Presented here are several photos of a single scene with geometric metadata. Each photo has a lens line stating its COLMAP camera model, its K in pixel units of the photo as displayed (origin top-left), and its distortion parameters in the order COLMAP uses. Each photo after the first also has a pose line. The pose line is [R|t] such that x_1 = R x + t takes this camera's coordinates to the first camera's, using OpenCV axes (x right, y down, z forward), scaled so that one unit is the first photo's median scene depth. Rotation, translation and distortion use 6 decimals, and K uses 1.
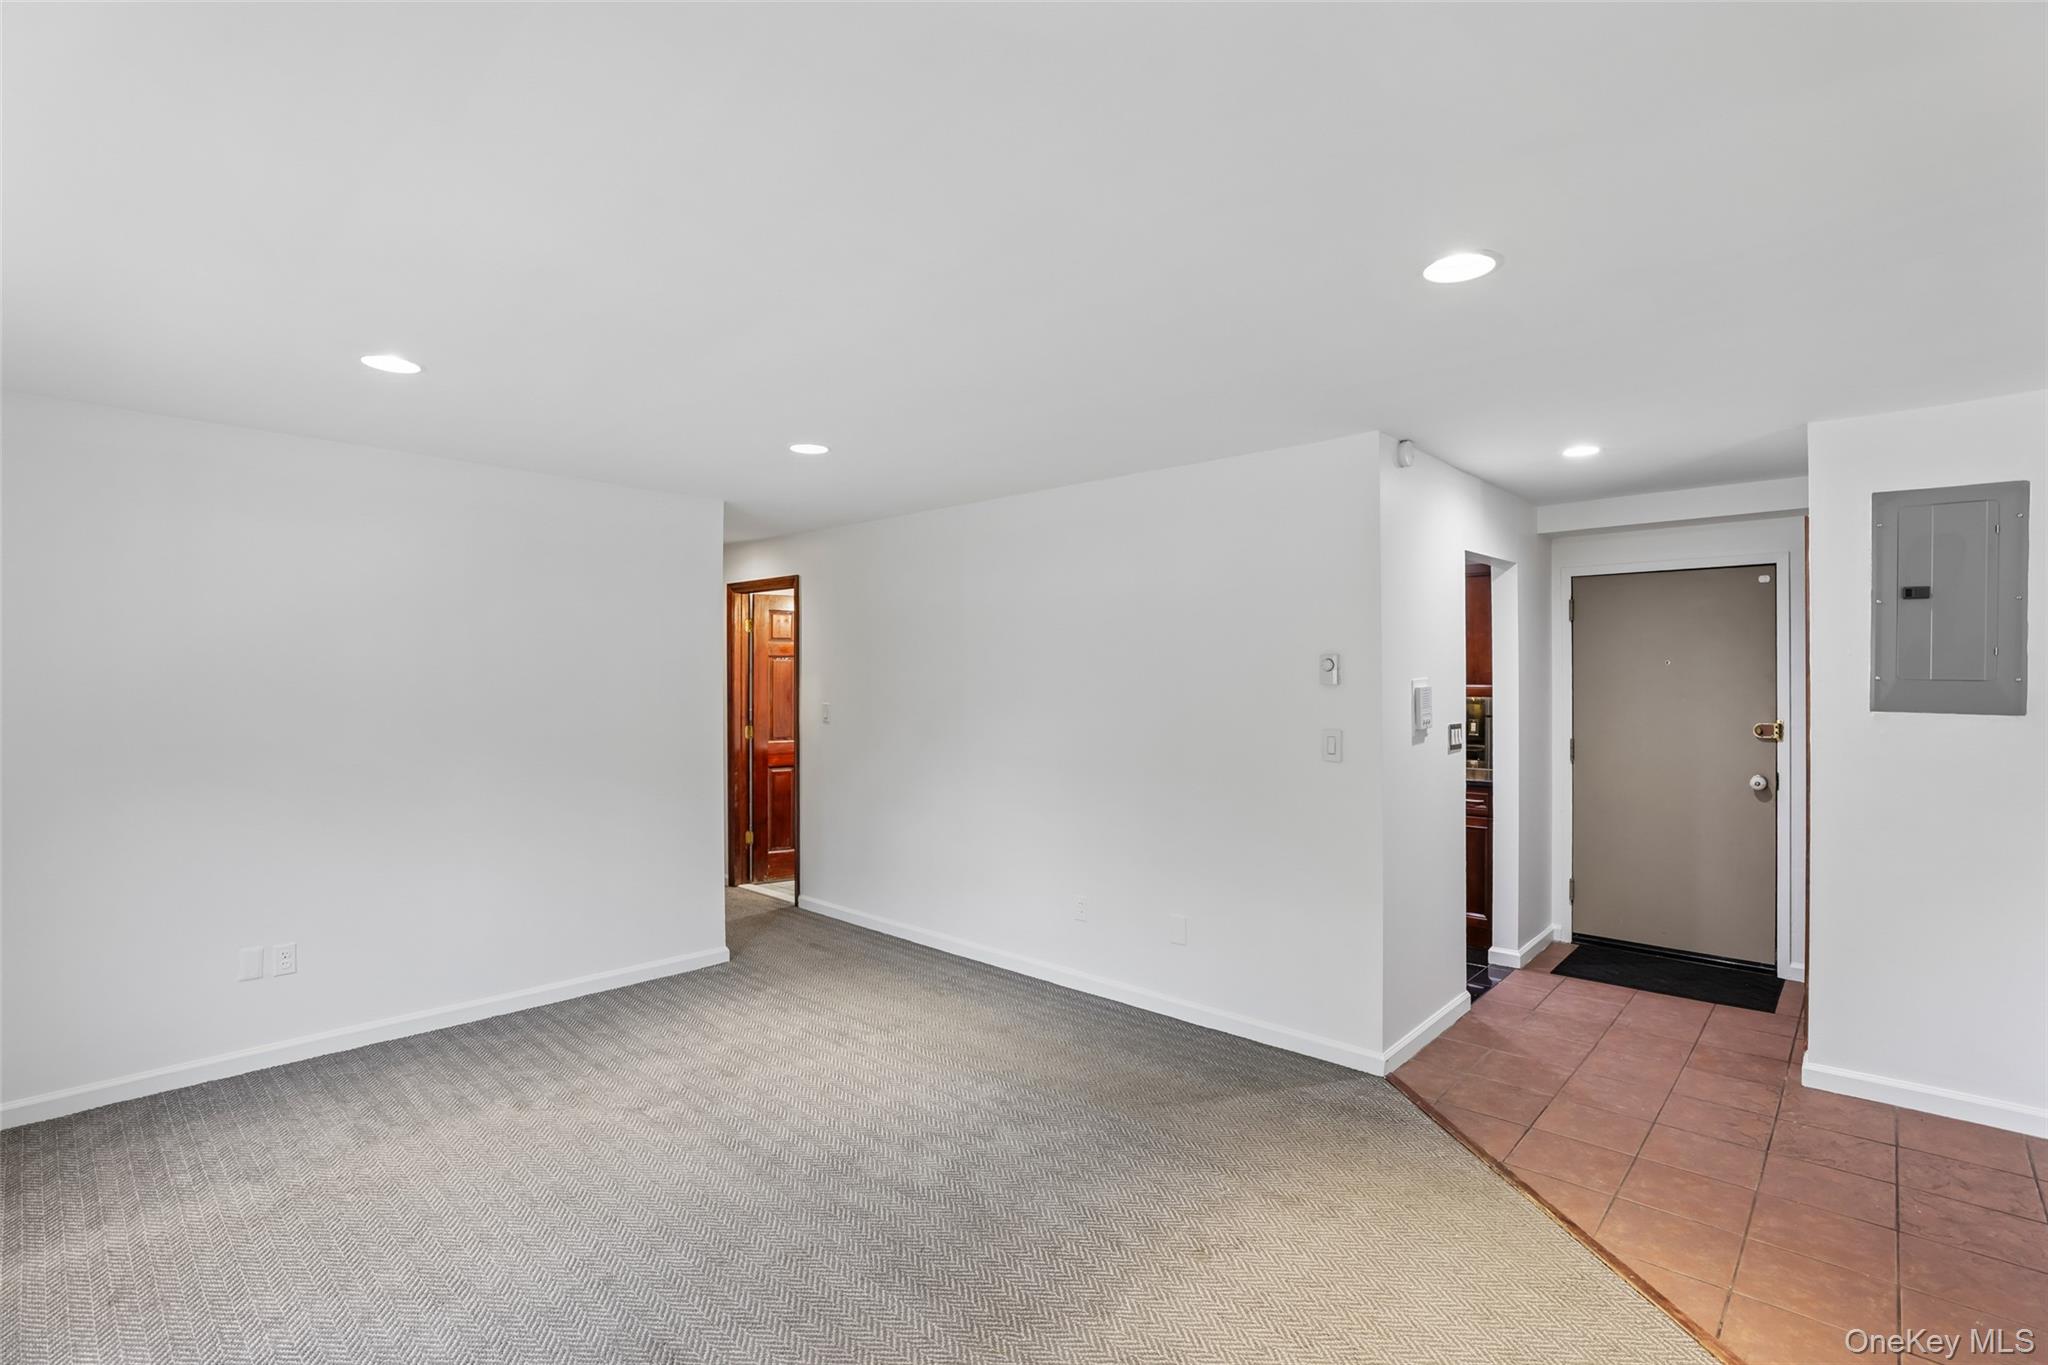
lens RADIAL K [[954.5, 0, 1033.9], [0, 954.5, 671.6], [0, 0, 1]] dist [-0.042103, 0.013615]
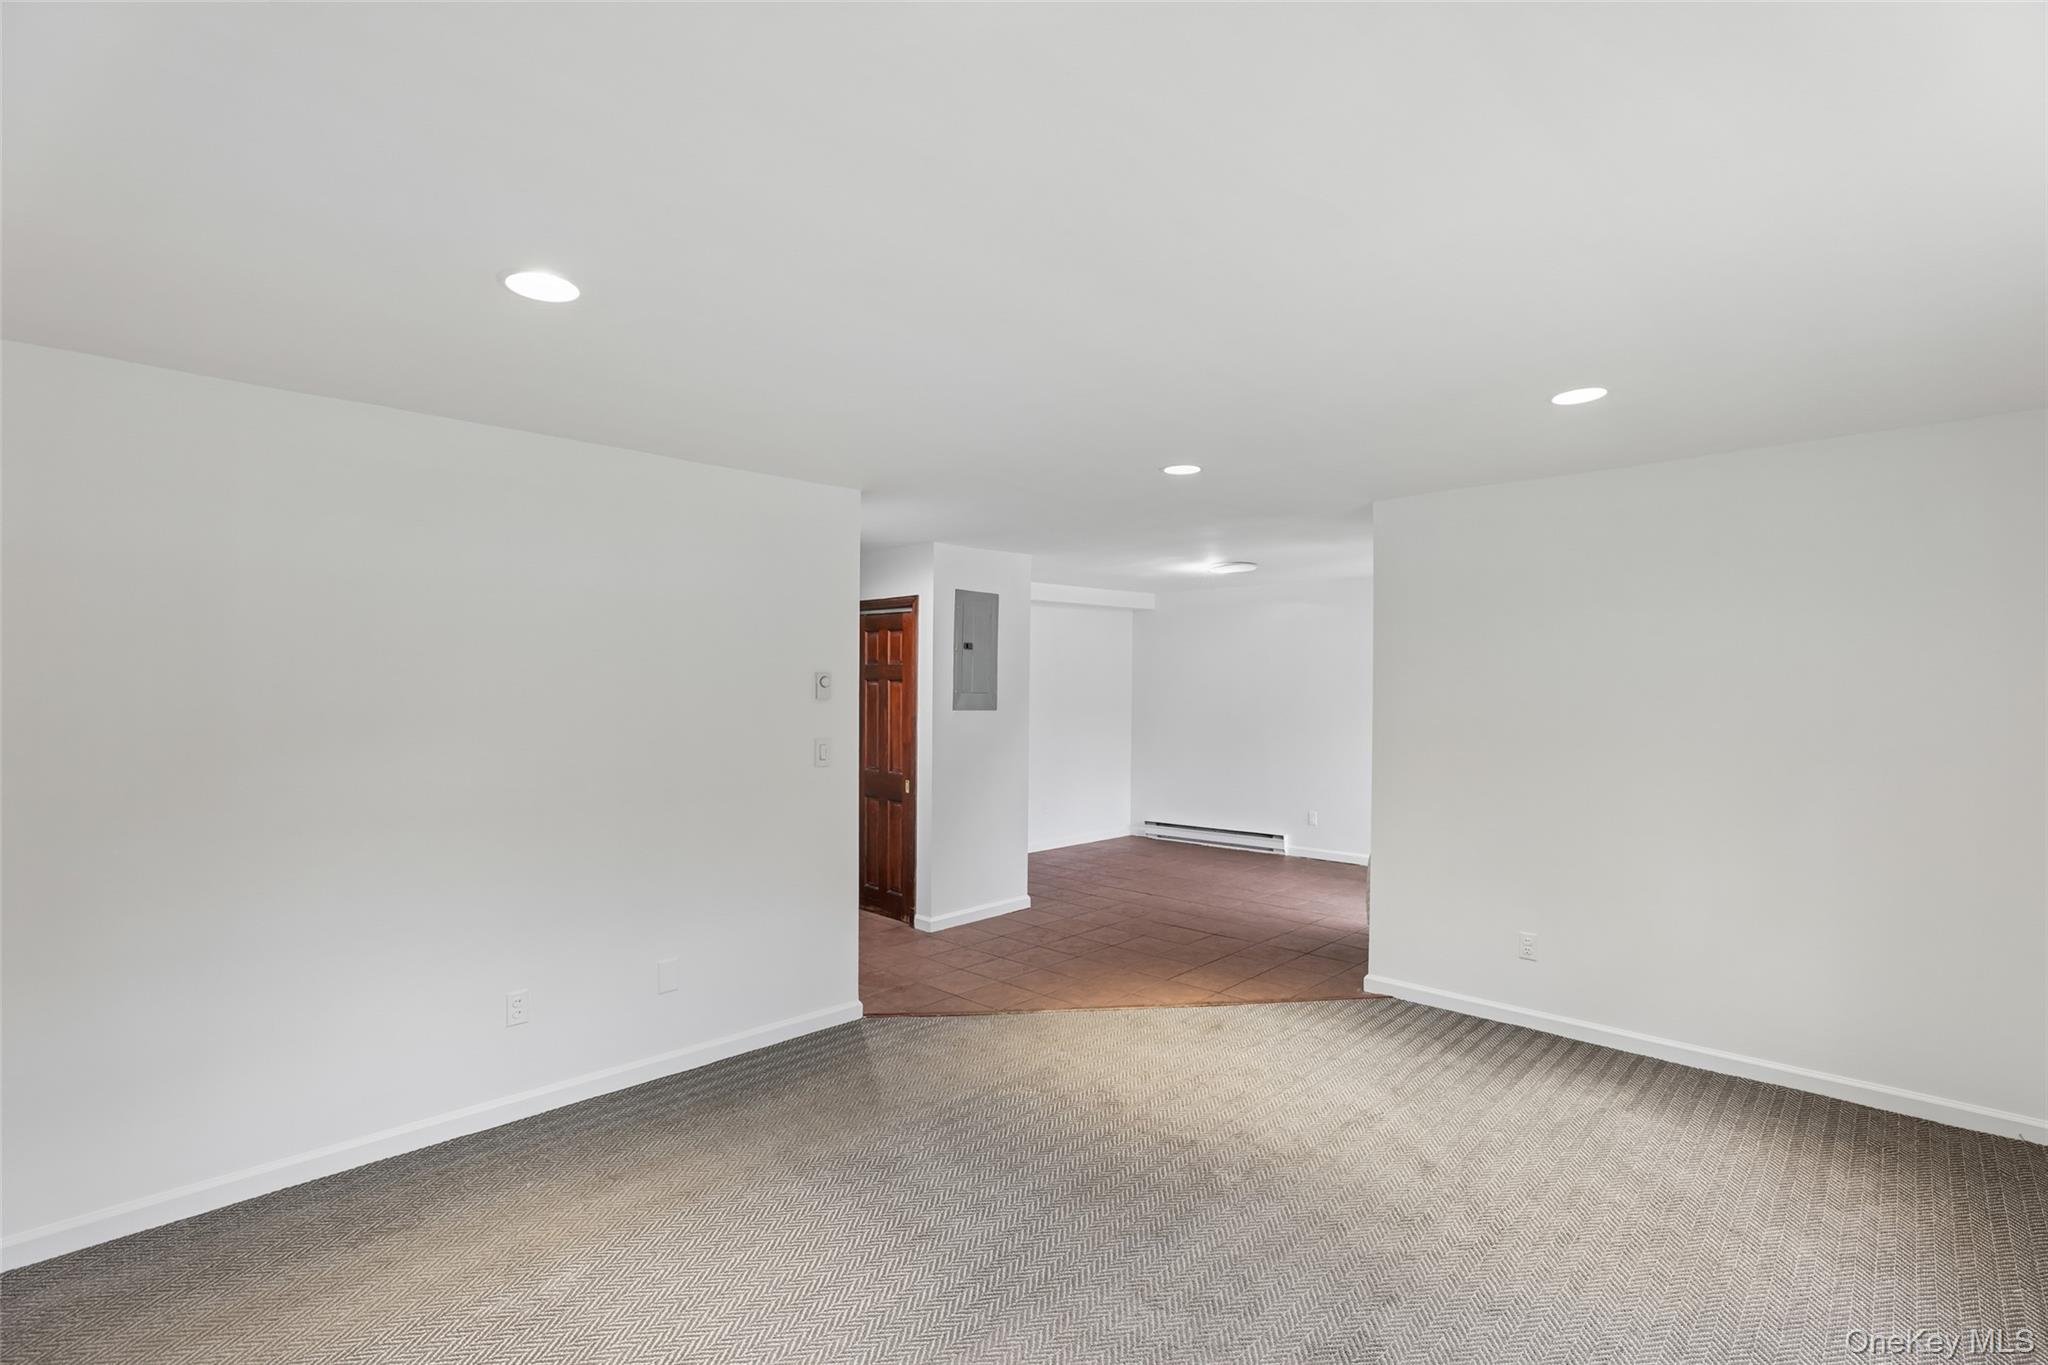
lens RADIAL K [[931.9, 0, 1021.3], [0, 931.9, 695.5], [0, 0, 1]] dist [-0.018378, 0.000106]
pose [[0.035276, -0.007961, 0.999346, -0.889902], [-0.005464, 0.999952, 0.008159, -0.001309], [-0.999363, -0.005748, 0.035230, 0.807085]]
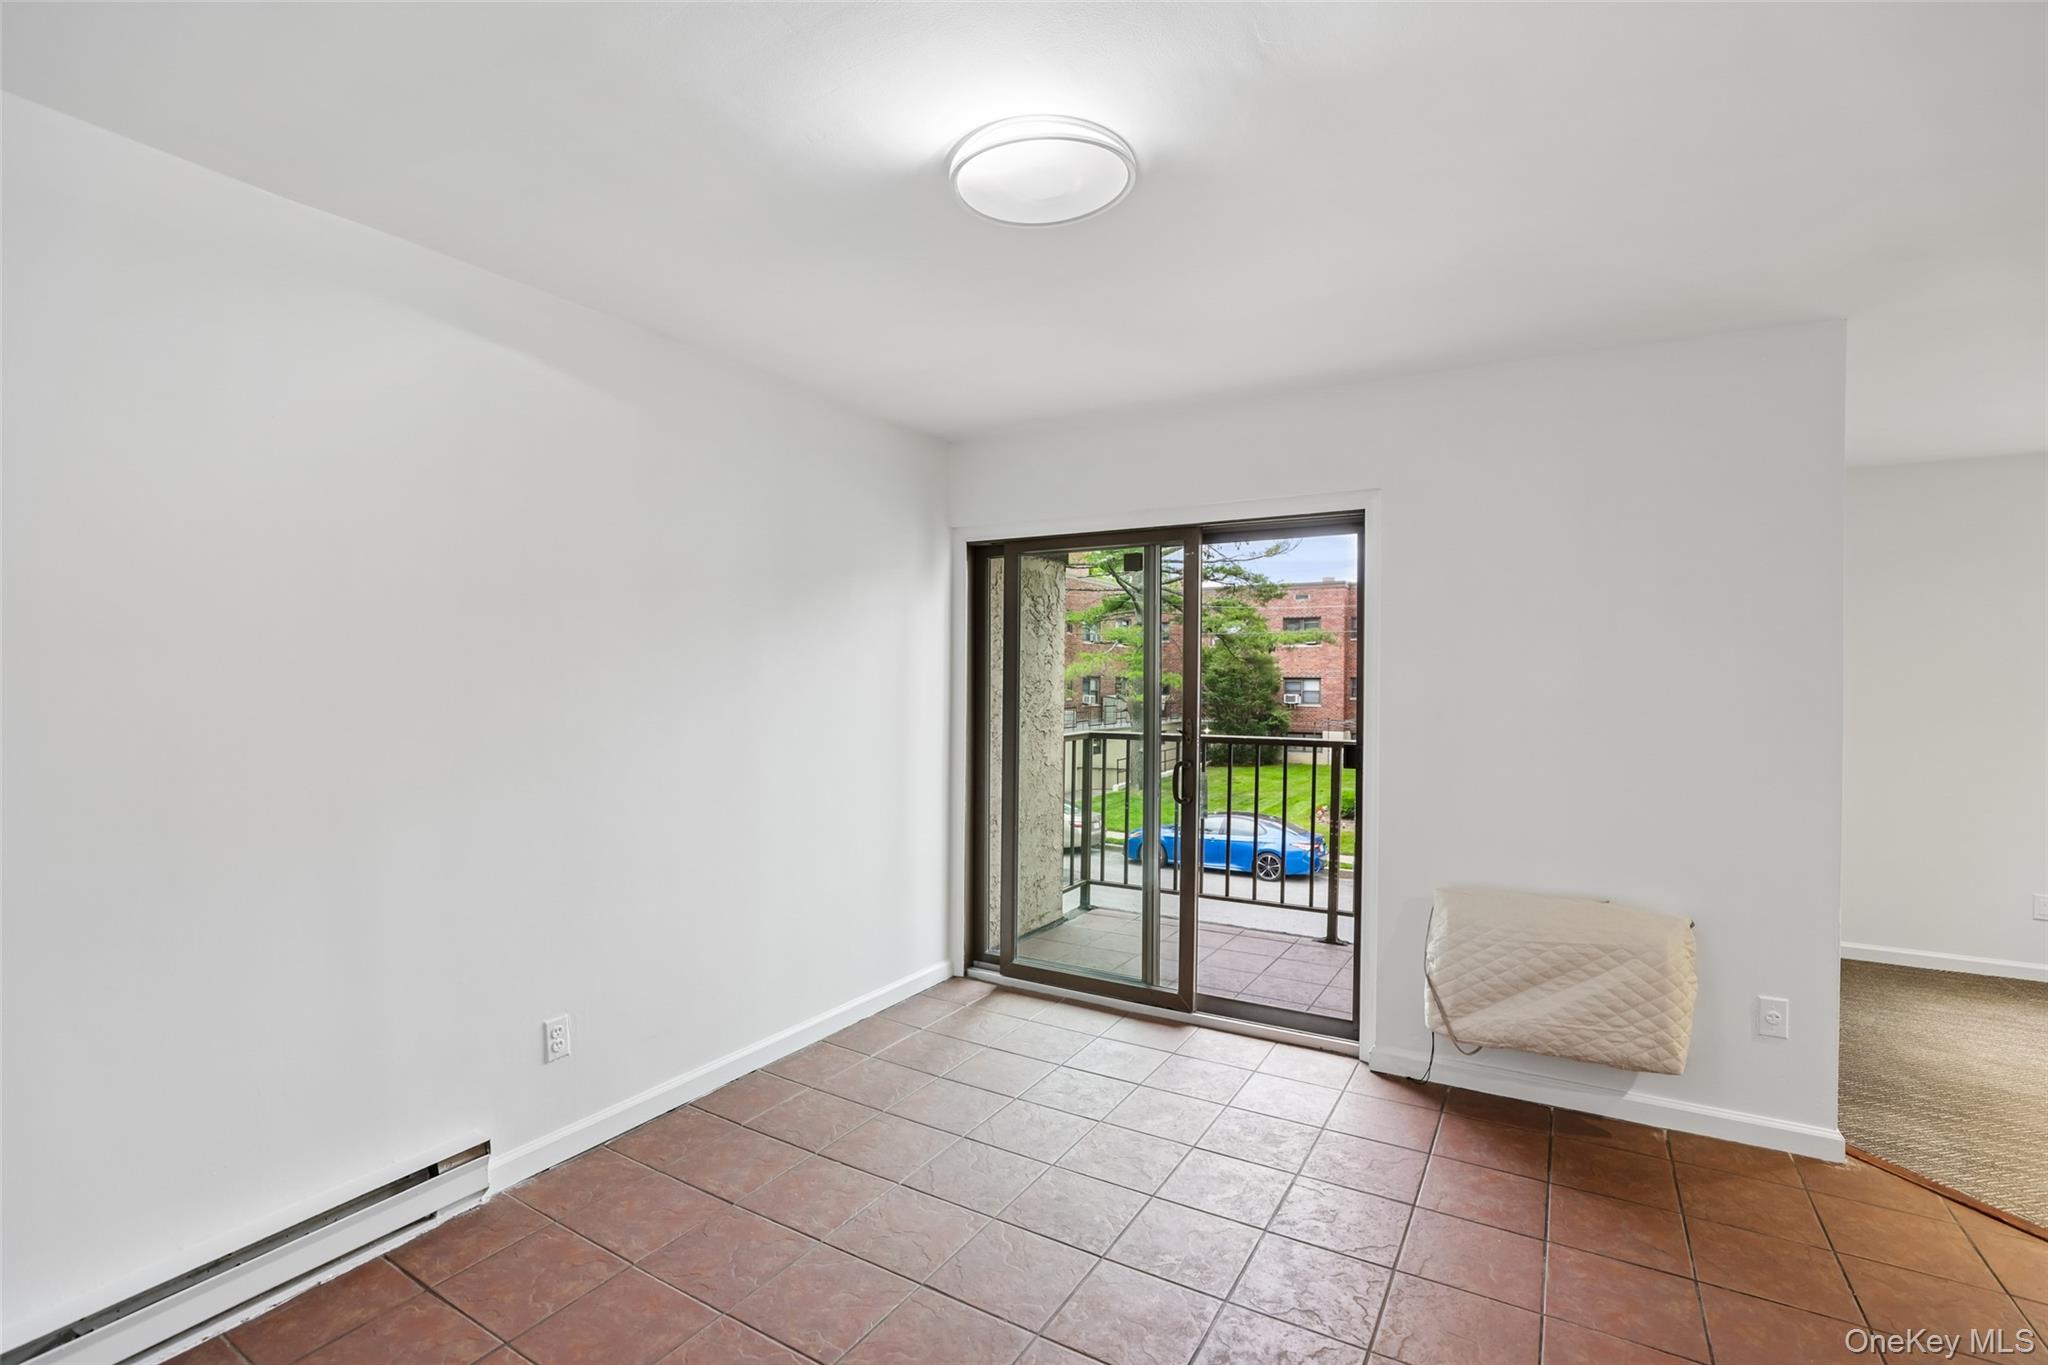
lens RADIAL K [[944.8, 0, 1028.1], [0, 944.8, 681.0], [0, 0, 1]] dist [-0.044082, 0.014328]
pose [[-0.977808, -0.004059, -0.209466, 1.396874], [-0.004808, 0.999984, 0.003063, 0.031132], [0.209450, 0.004002, -0.977811, 0.971458]]
